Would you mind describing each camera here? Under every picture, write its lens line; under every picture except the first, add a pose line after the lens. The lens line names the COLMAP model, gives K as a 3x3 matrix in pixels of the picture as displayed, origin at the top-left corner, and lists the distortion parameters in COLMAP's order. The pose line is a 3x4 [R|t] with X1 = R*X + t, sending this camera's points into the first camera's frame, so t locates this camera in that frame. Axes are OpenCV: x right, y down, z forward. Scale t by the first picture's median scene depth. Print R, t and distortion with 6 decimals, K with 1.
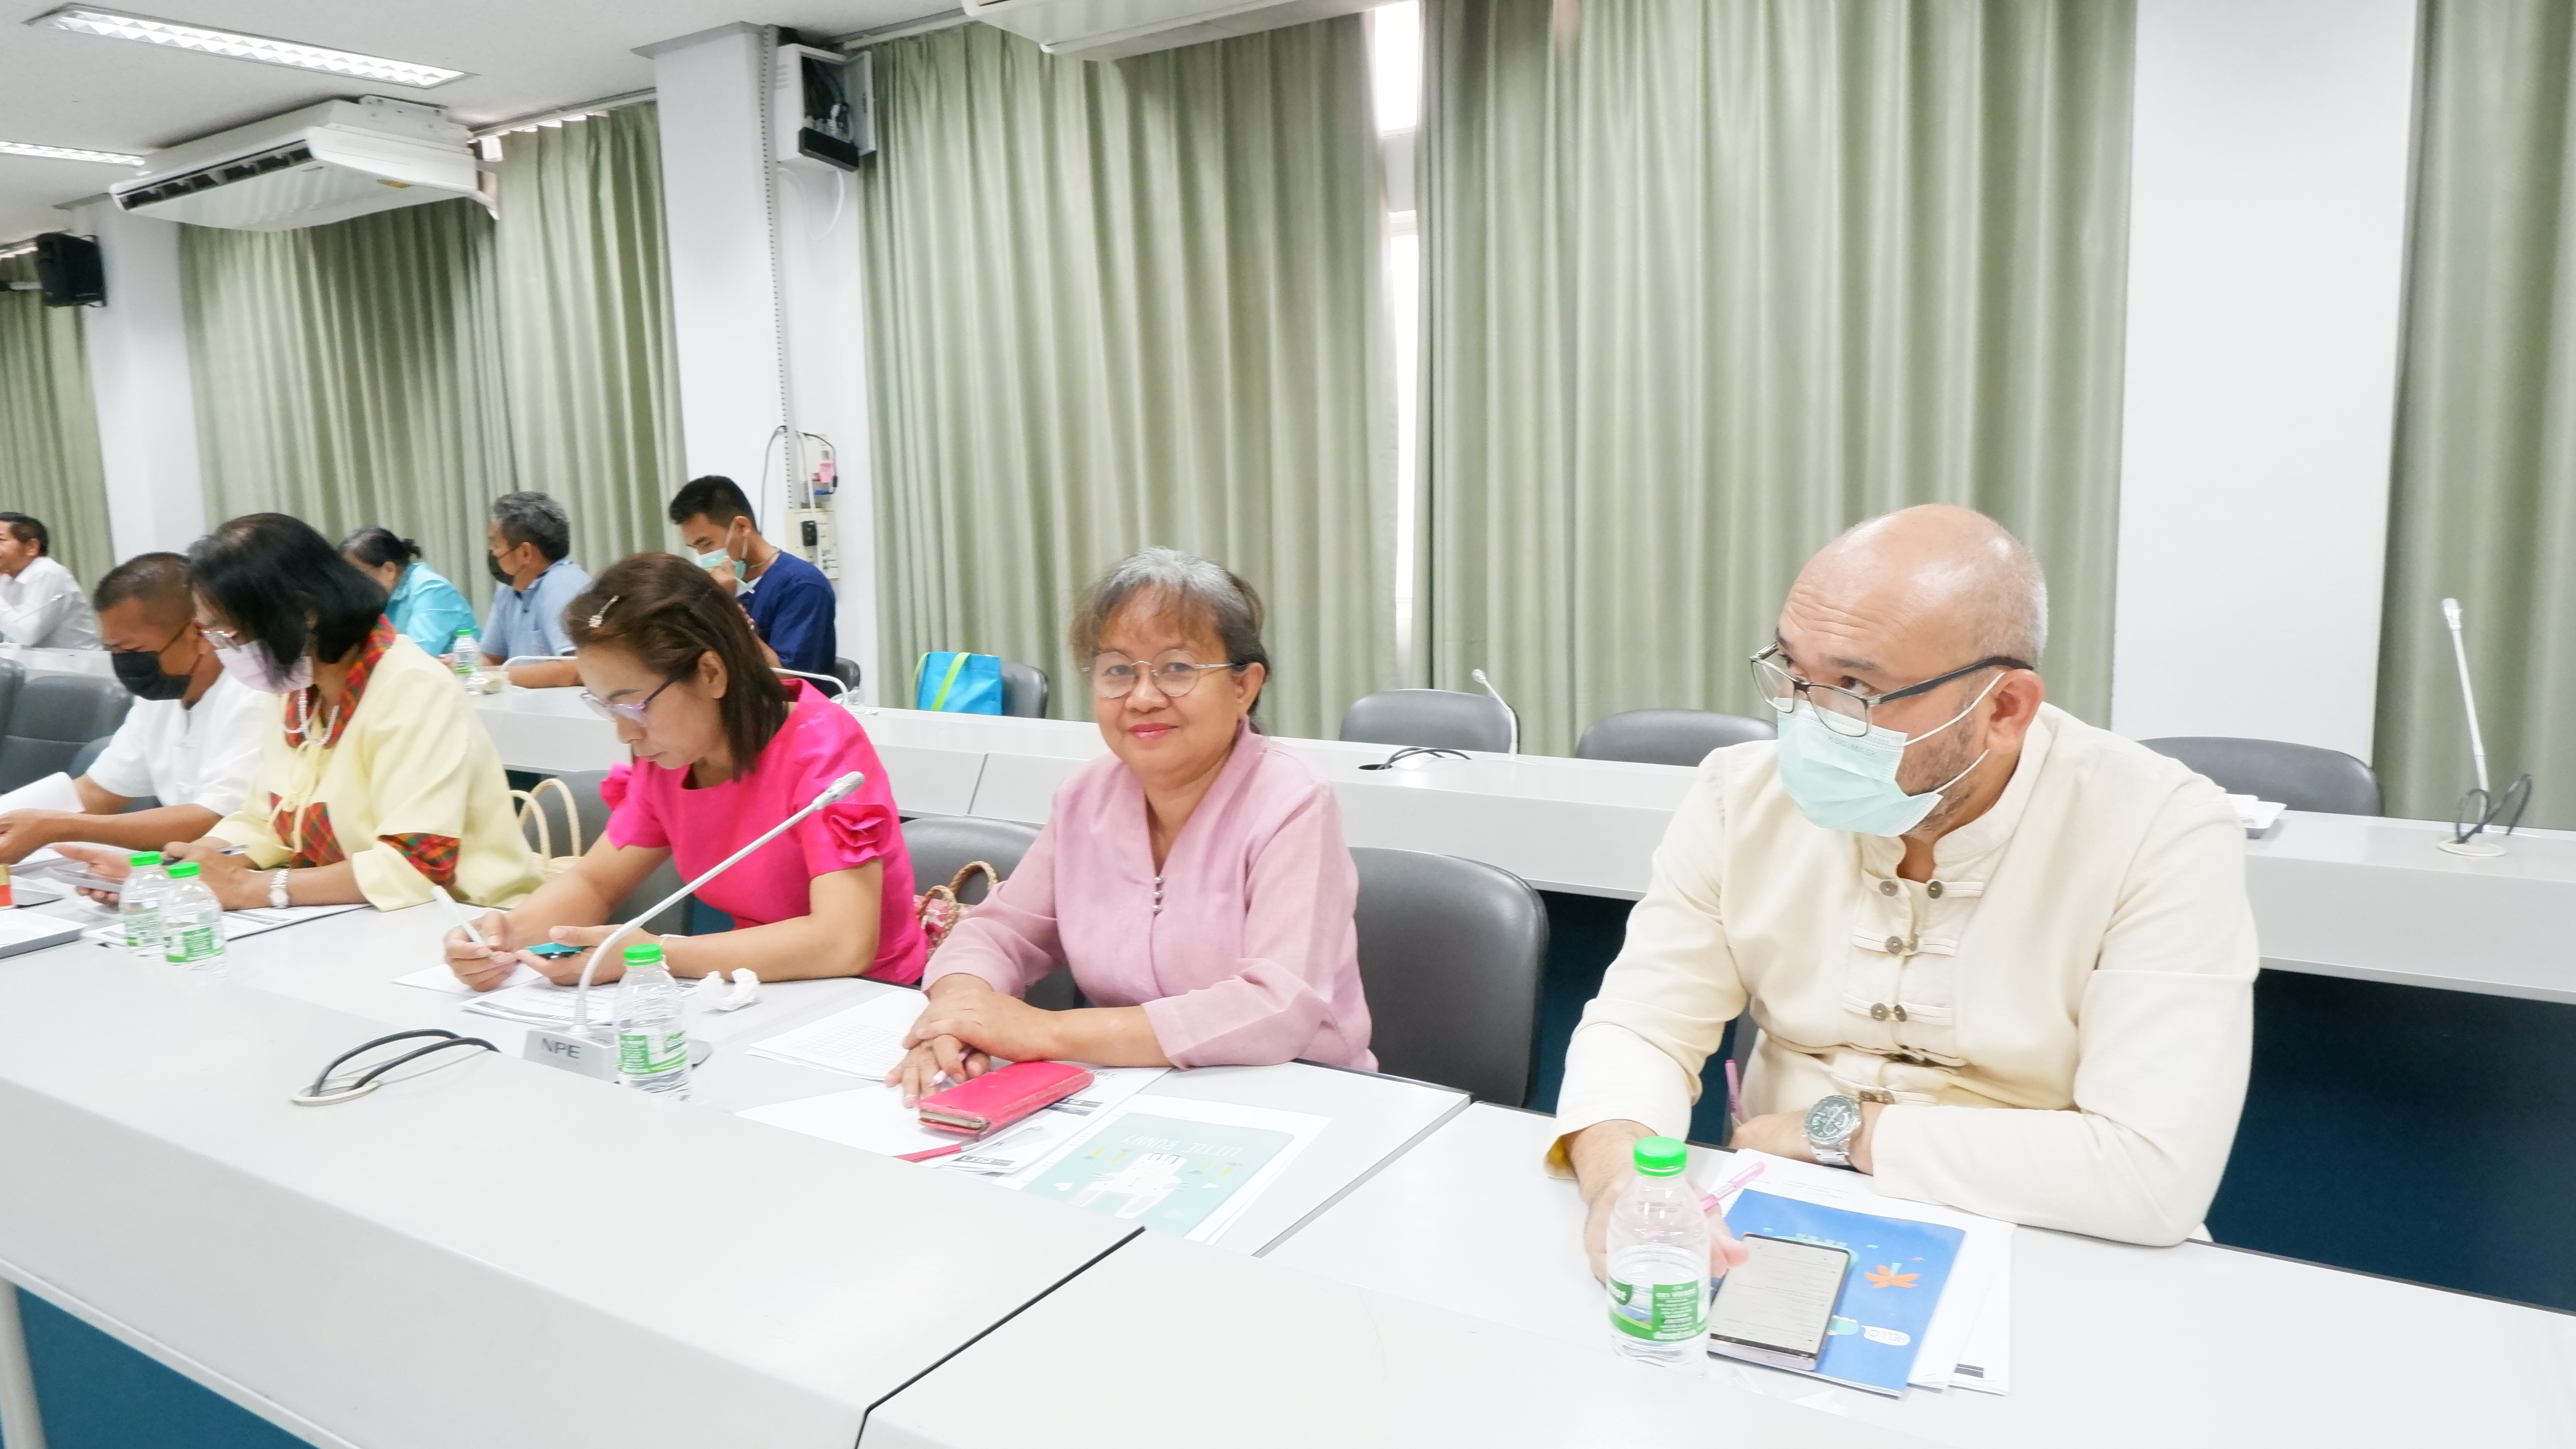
lens RADIAL K [[1717.8, 0, 1288.0], [0, 1717.8, 724.5], [0, 0, 1]] dist [-0.011627, 0.001106]
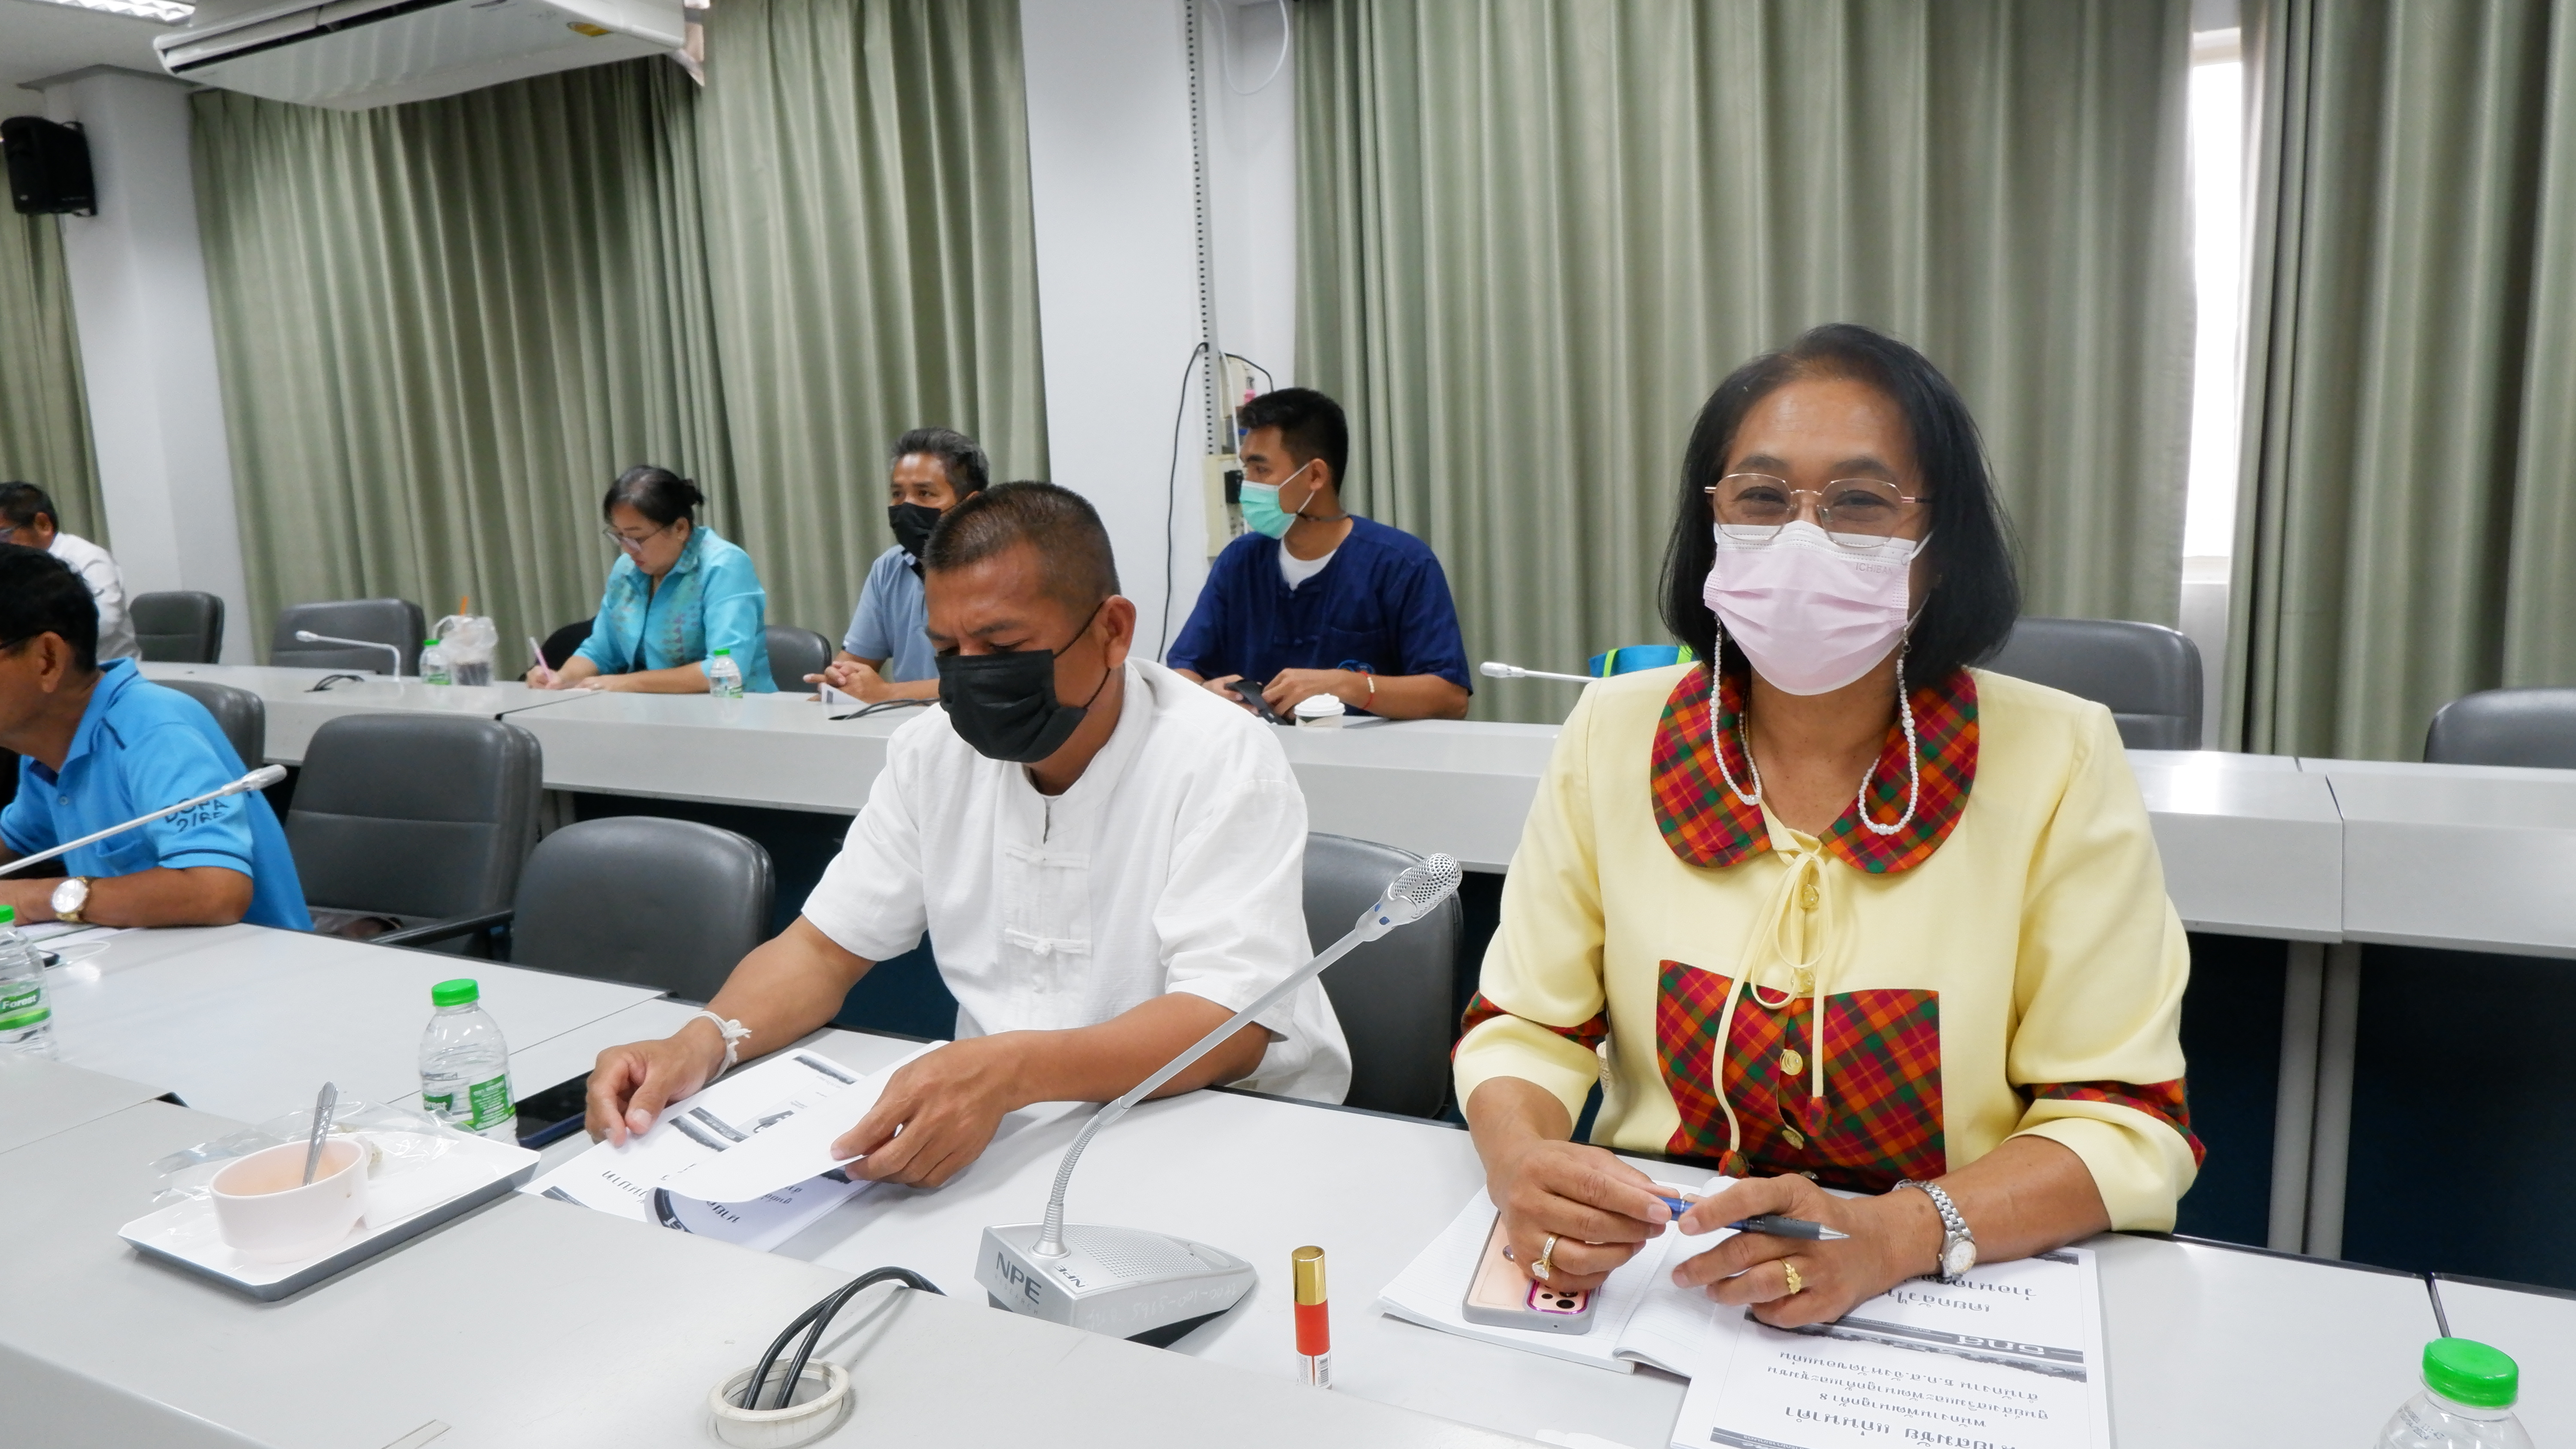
lens RADIAL K [[1649.8, 0, 1288.0], [0, 1649.8, 724.5], [0, 0, 1]] dist [-0.000289, -0.006587]
pose [[0.994609, -0.023643, 0.100961, -0.235458], [0.021877, 0.999588, 0.018570, -0.013847], [-0.101358, -0.016261, 0.994717, 0.193869]]
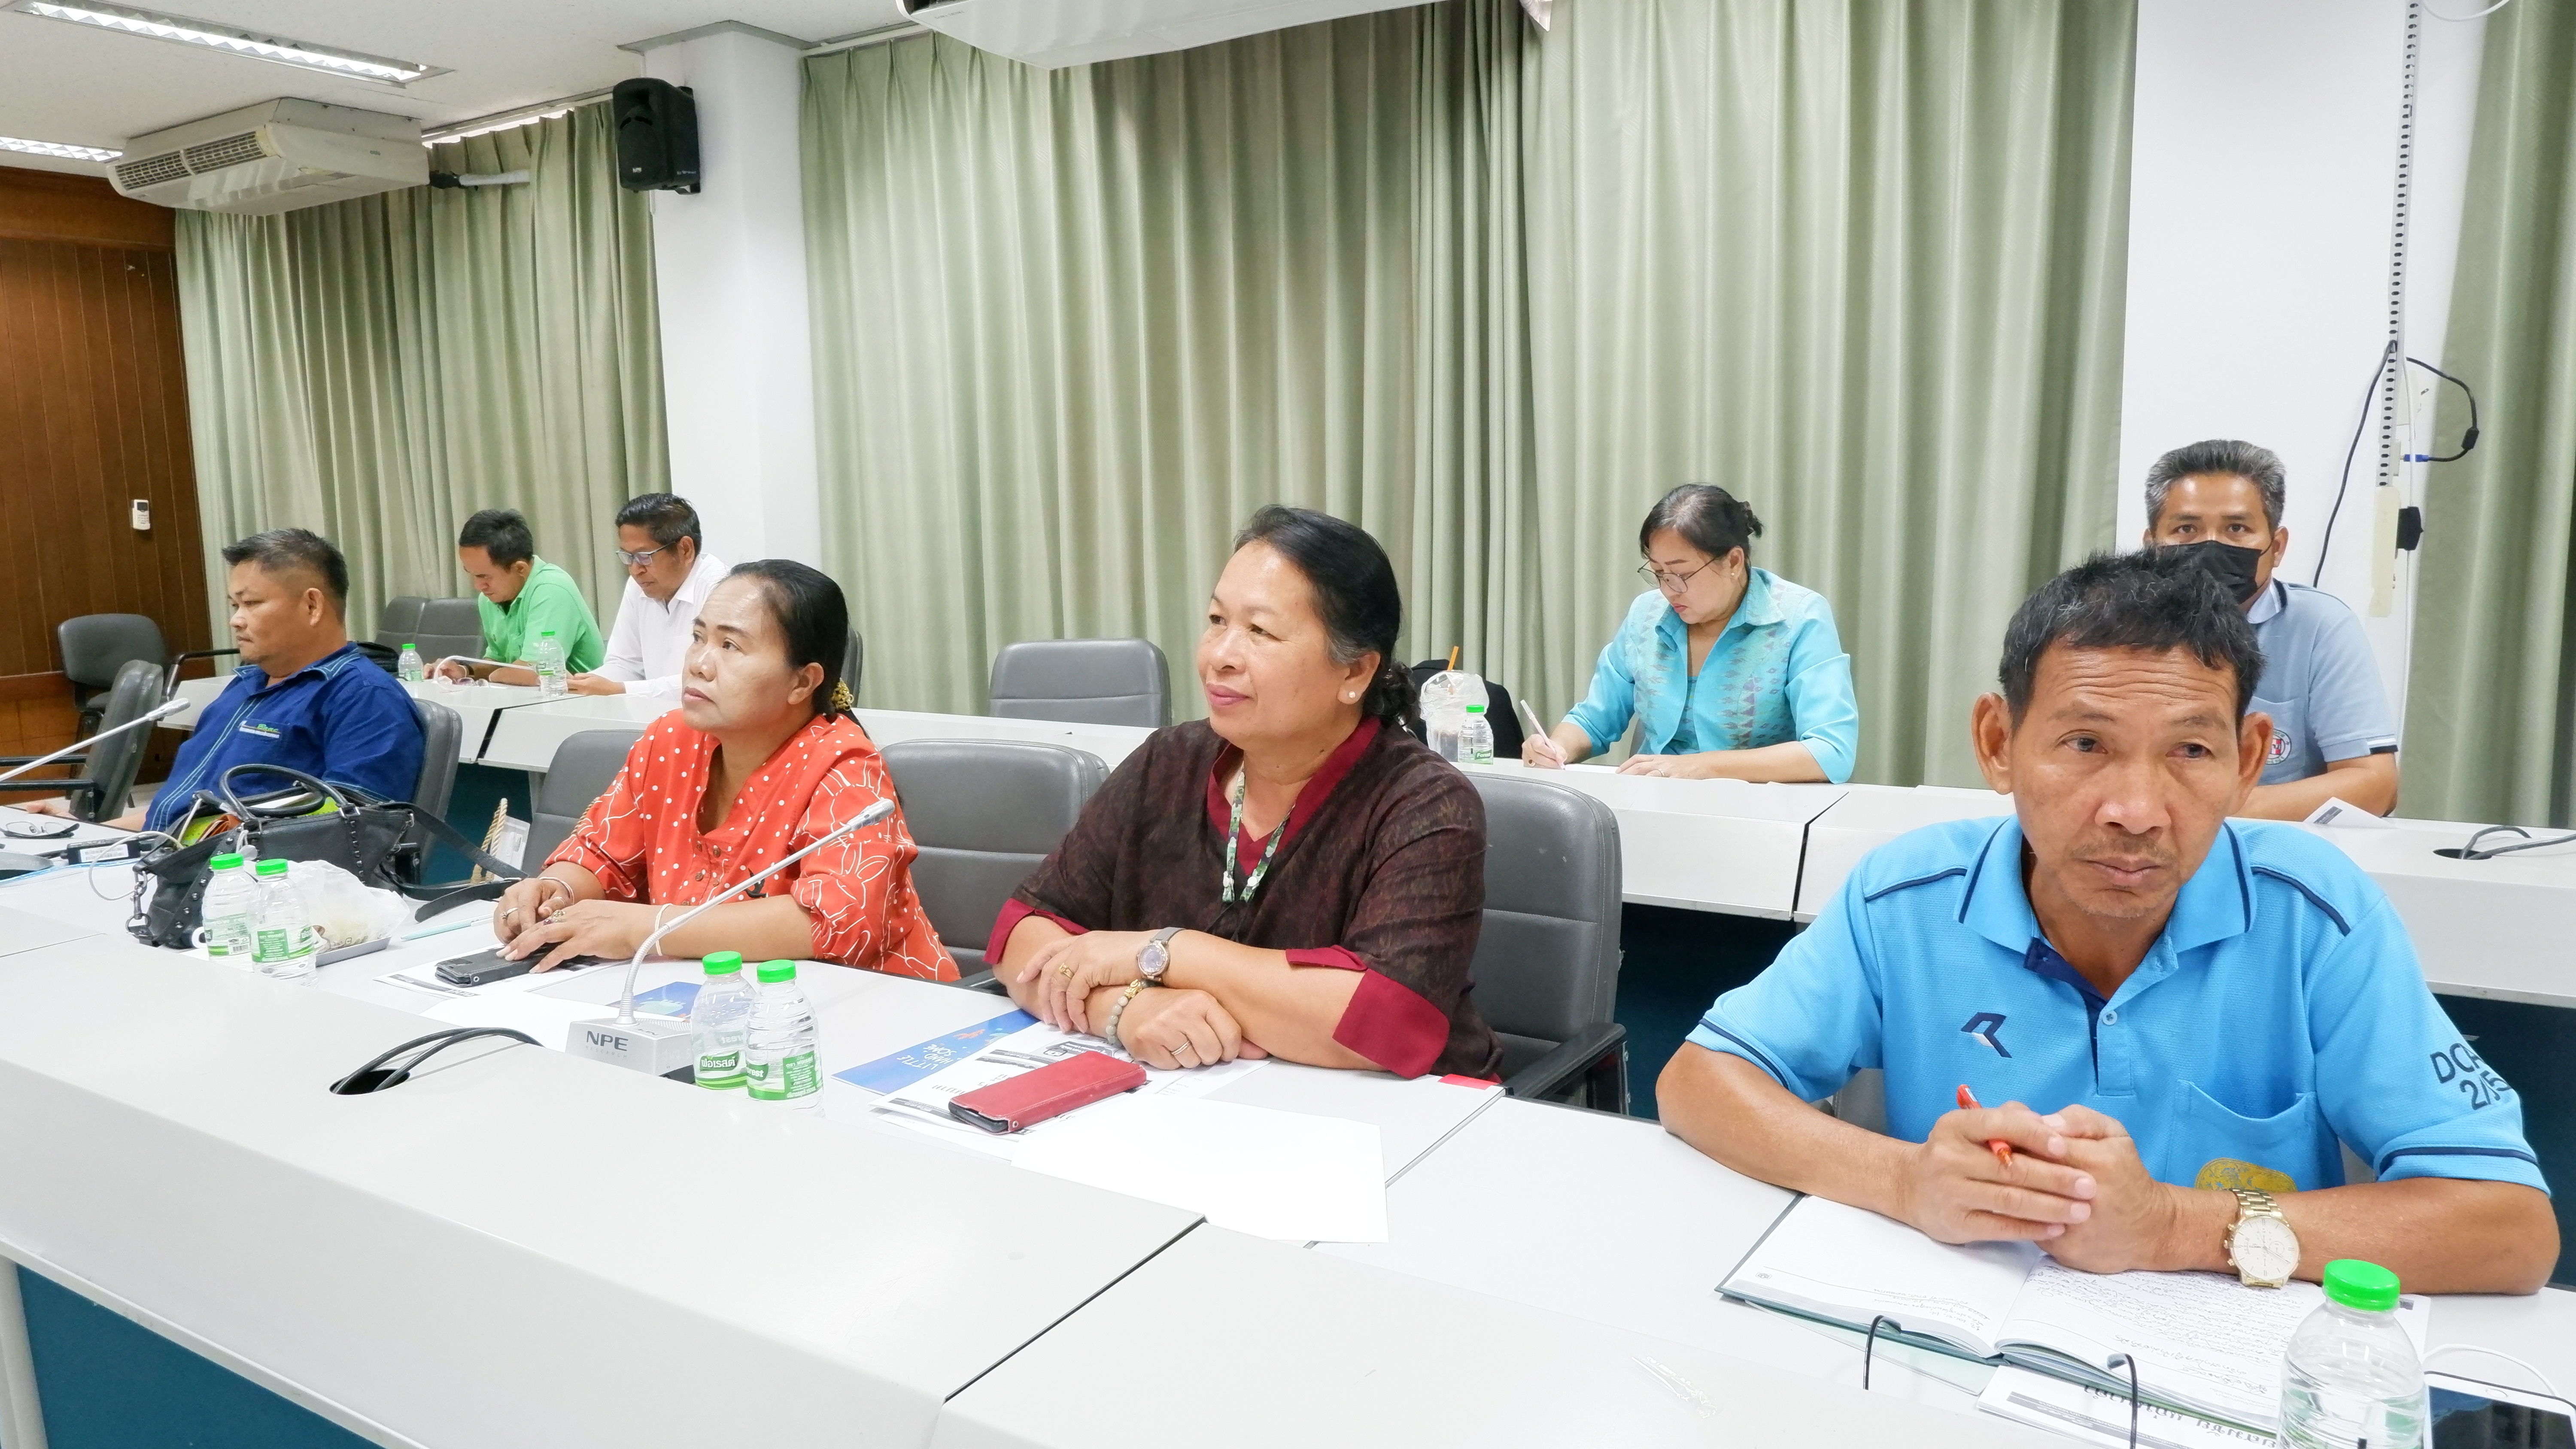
lens RADIAL K [[1638.8, 0, 1283.2], [0, 1638.8, 782.7], [0, 0, 1]] dist [0.008435, 0.004699]
pose [[0.999716, 0.007260, 0.022678, -0.474182], [-0.008131, 0.999223, 0.038560, -0.028861], [-0.022381, -0.038734, 0.998999, 0.310147]]
